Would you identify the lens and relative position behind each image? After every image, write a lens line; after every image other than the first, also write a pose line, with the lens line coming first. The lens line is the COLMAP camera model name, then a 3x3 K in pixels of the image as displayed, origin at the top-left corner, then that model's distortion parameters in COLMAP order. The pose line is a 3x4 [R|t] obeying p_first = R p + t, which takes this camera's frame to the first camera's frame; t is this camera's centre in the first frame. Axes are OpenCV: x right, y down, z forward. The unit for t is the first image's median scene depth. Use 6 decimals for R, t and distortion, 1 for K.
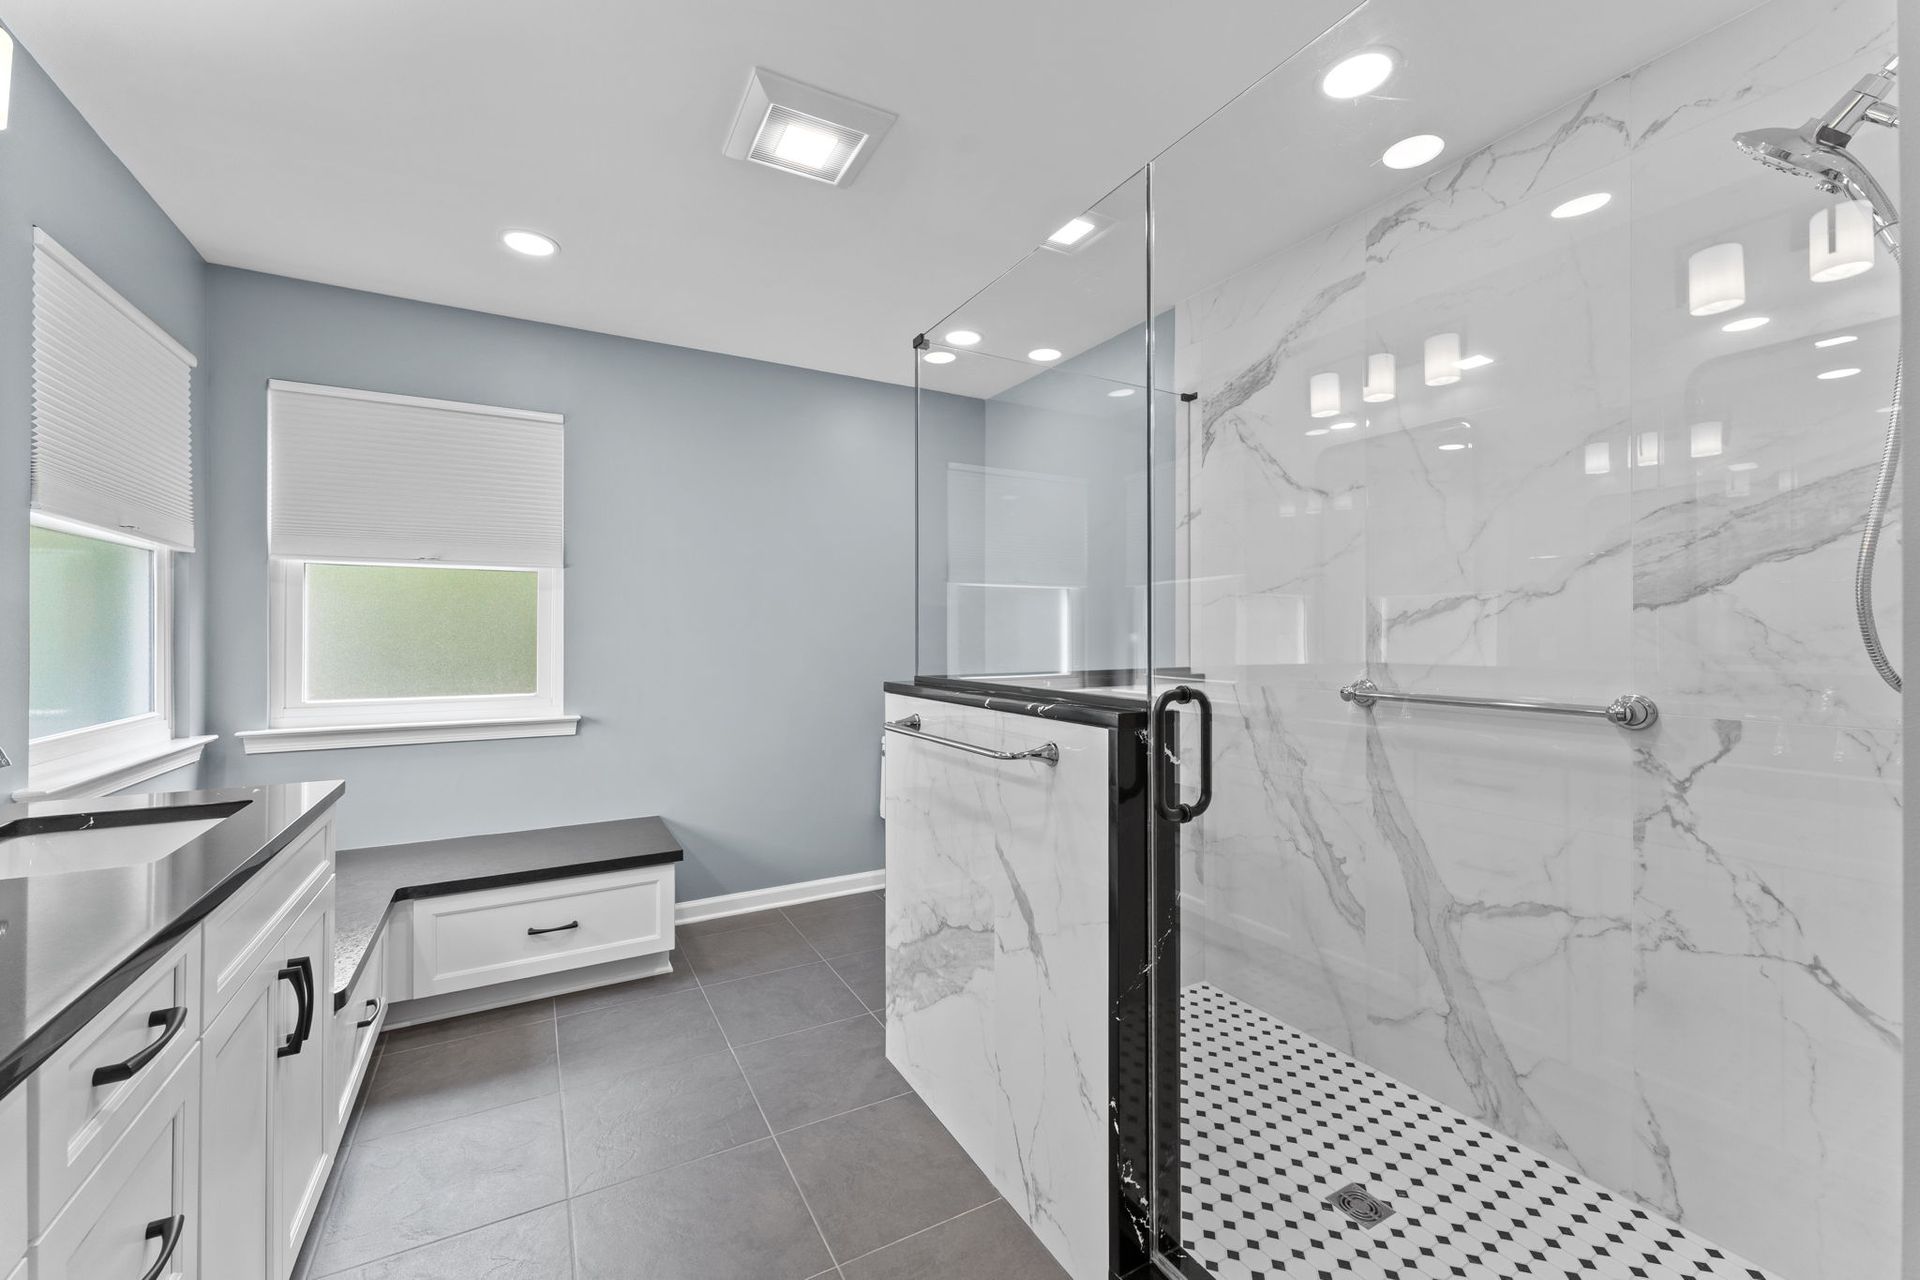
lens RADIAL K [[773.0, 0, 965.1], [0, 773.0, 631.5], [0, 0, 1]] dist [0.003178, -0.001231]
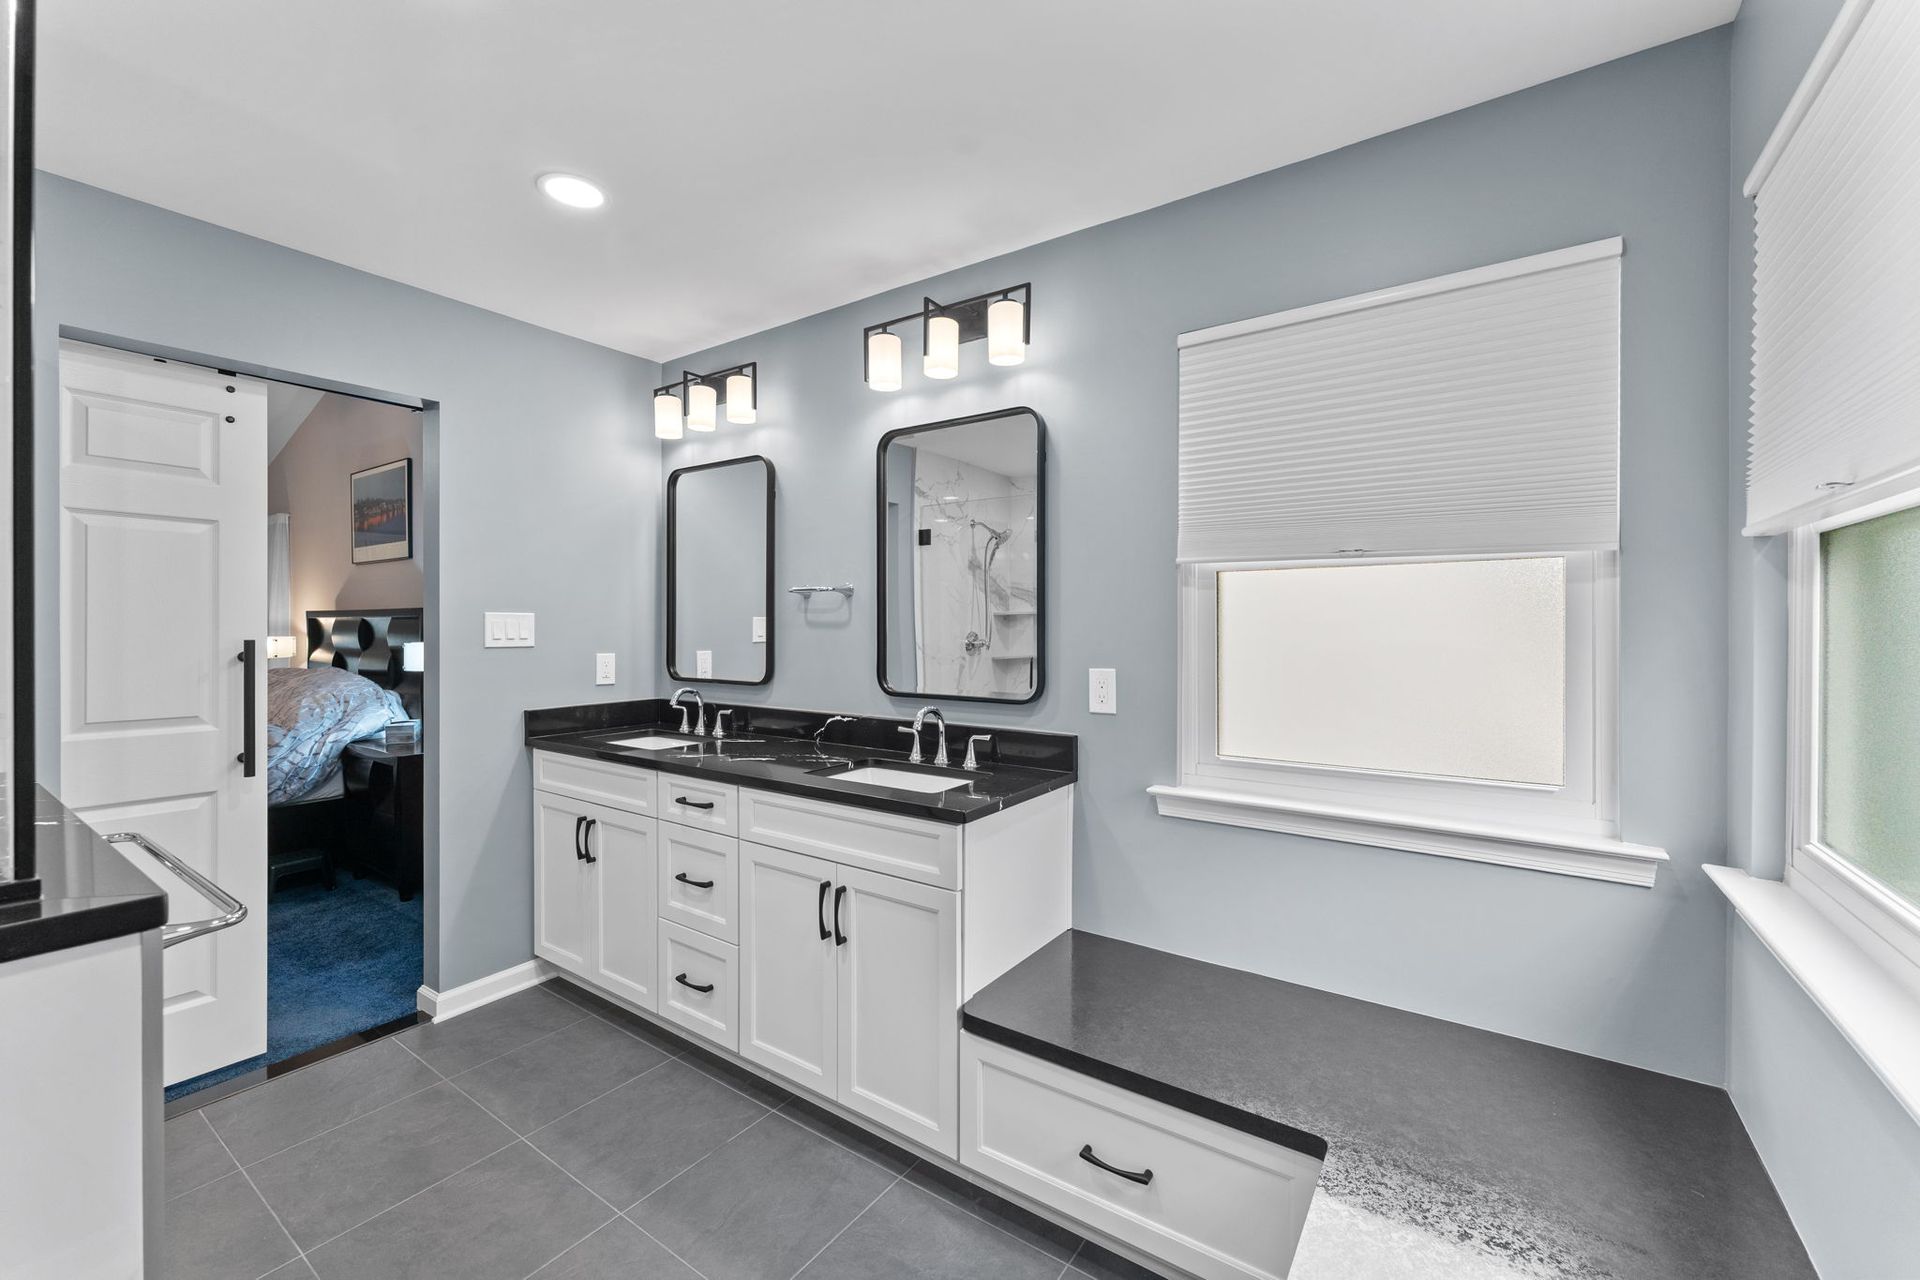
lens RADIAL K [[773.0, 0, 957.3], [0, 773.0, 629.3], [0, 0, 1]] dist [0.003178, -0.001231]
pose [[-0.902354, 0.000384, -0.430995, -0.274319], [-0.000636, 0.999997, 0.002223, -0.044745], [0.430995, 0.002281, -0.902351, 1.532885]]
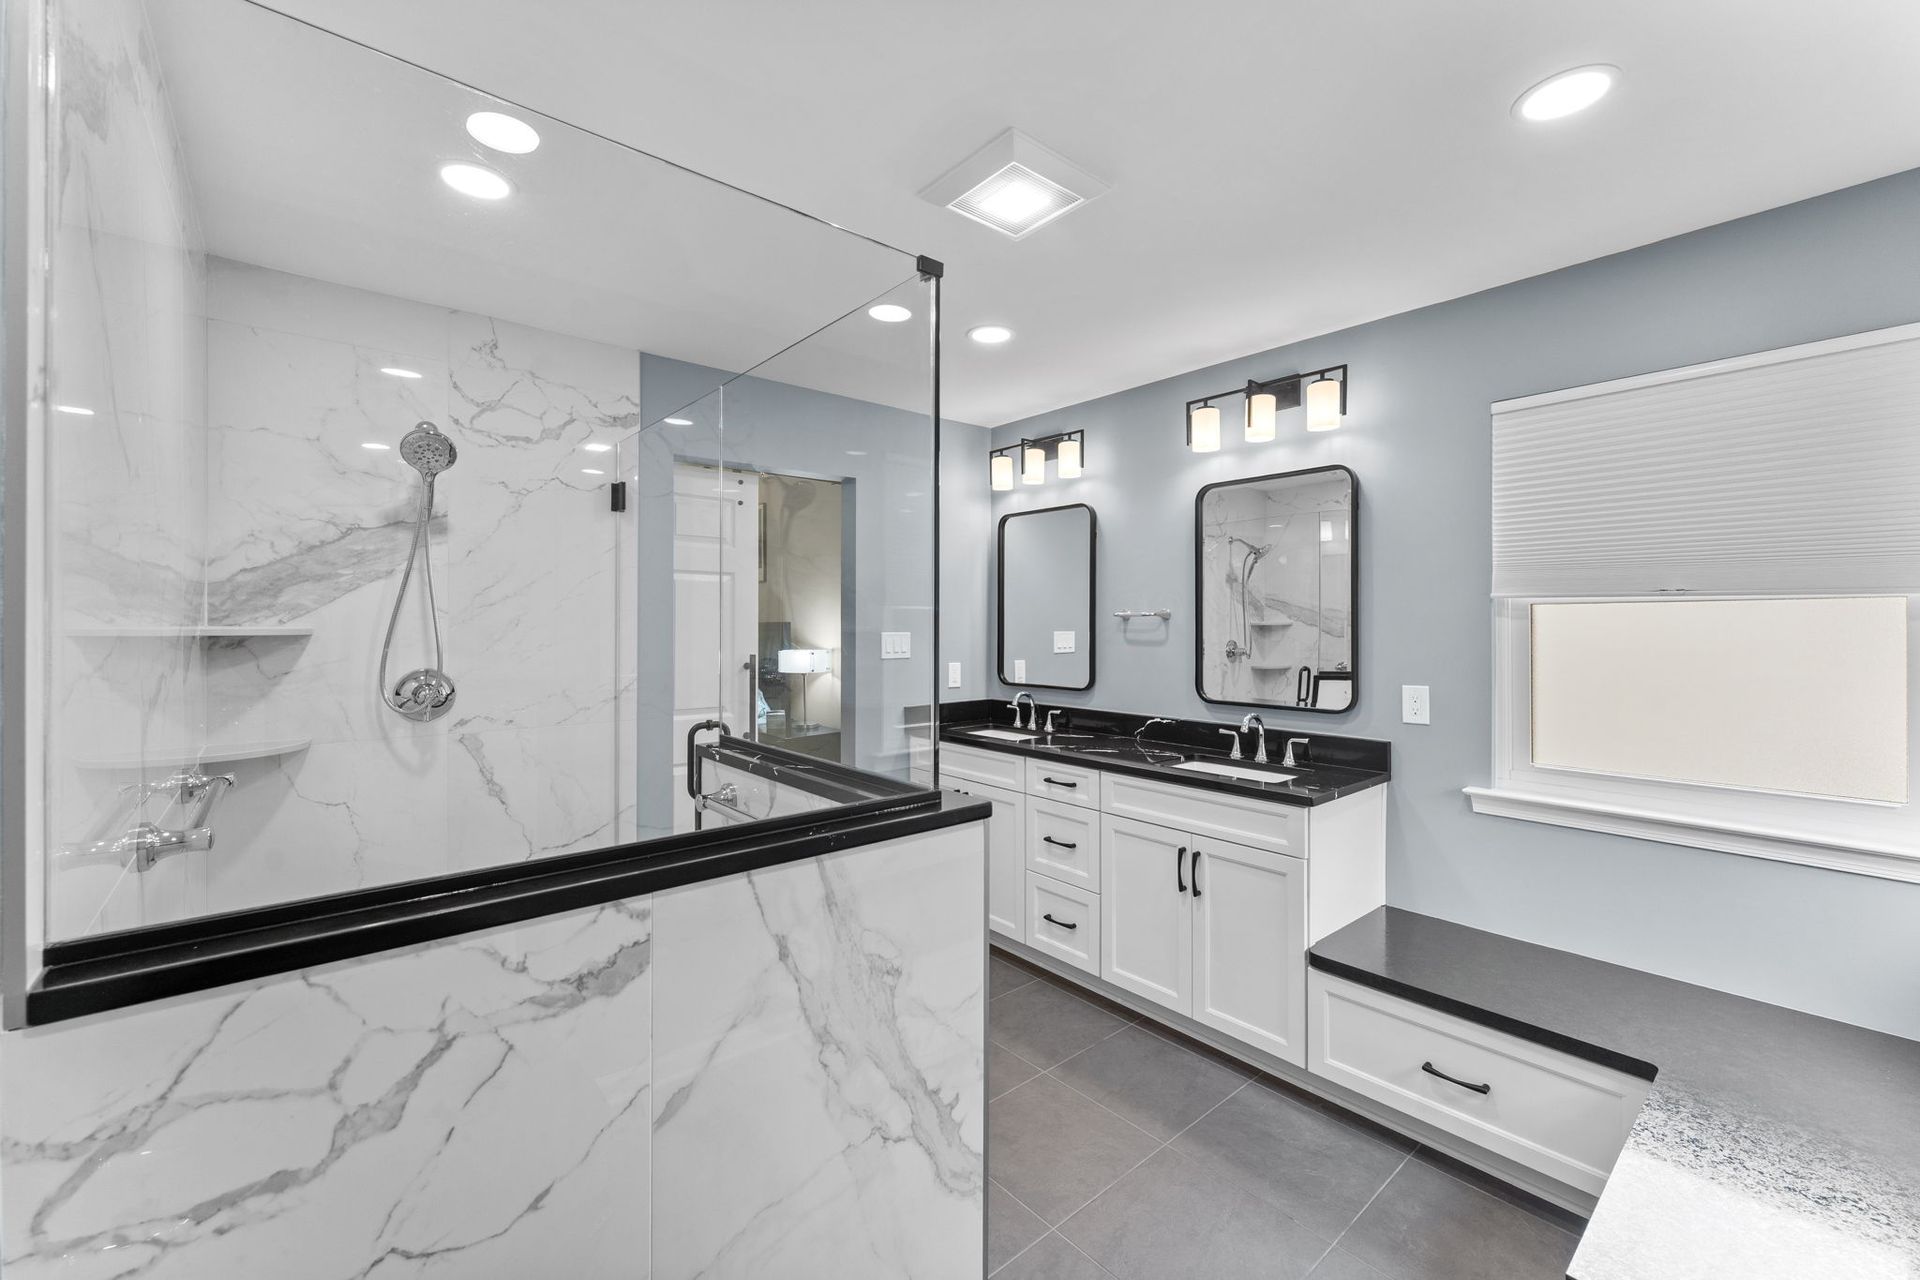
lens RADIAL K [[773.0, 0, 952.2], [0, 773.0, 623.7], [0, 0, 1]] dist [0.003178, -0.001231]
pose [[-0.982764, 0.000476, -0.184864, 0.048007], [0.000914, 0.999997, -0.002288, -0.085566], [0.184862, -0.002418, -0.982761, 1.748425]]
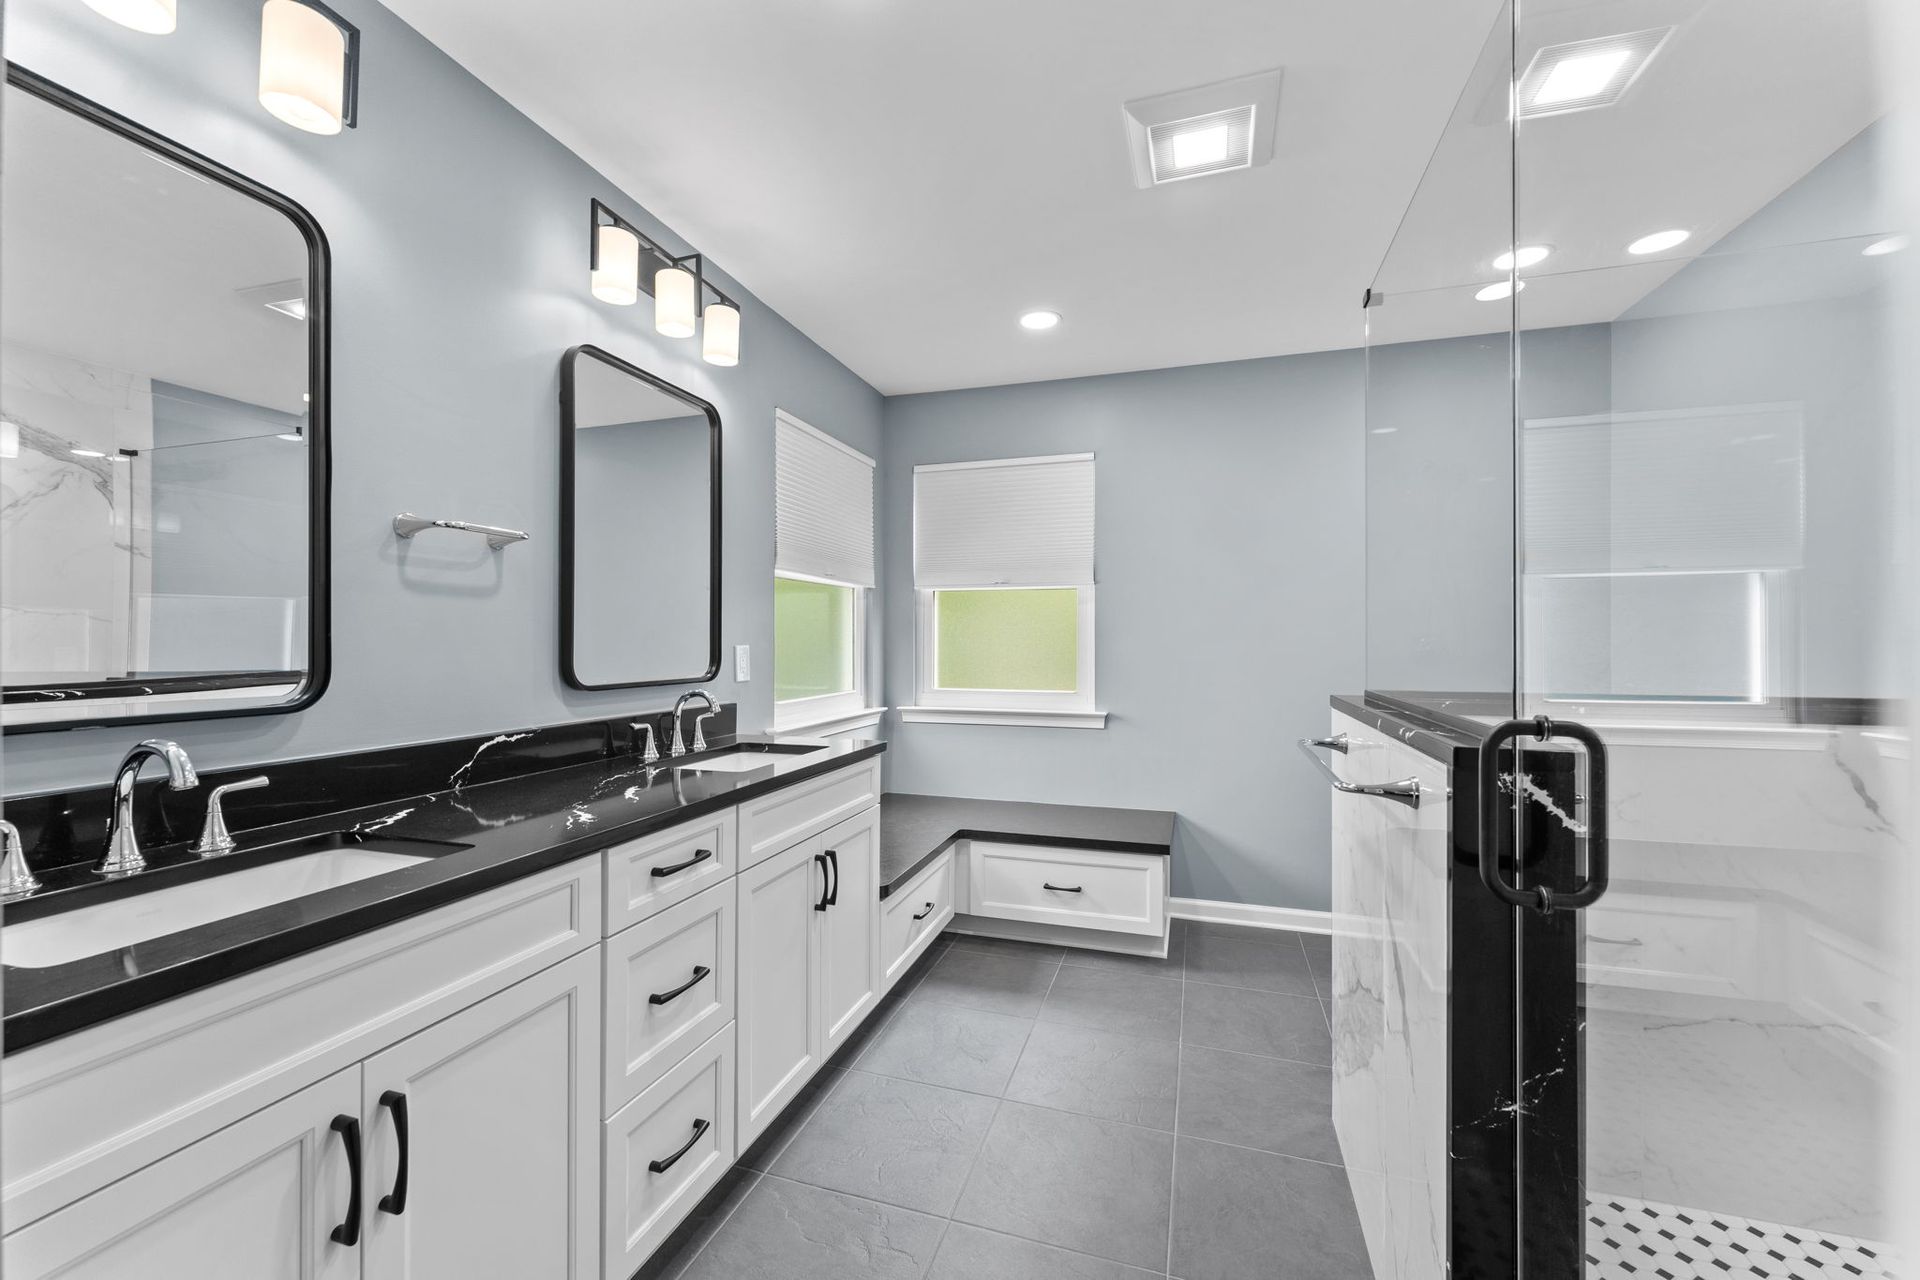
lens RADIAL K [[773.0, 0, 955.1], [0, 773.0, 641.3], [0, 0, 1]] dist [0.003178, -0.001231]
pose [[0.676966, 0.001895, -0.736012, 0.276481], [0.000363, 0.999996, 0.002909, 0.000453], [0.736014, -0.002236, 0.676963, 0.089689]]
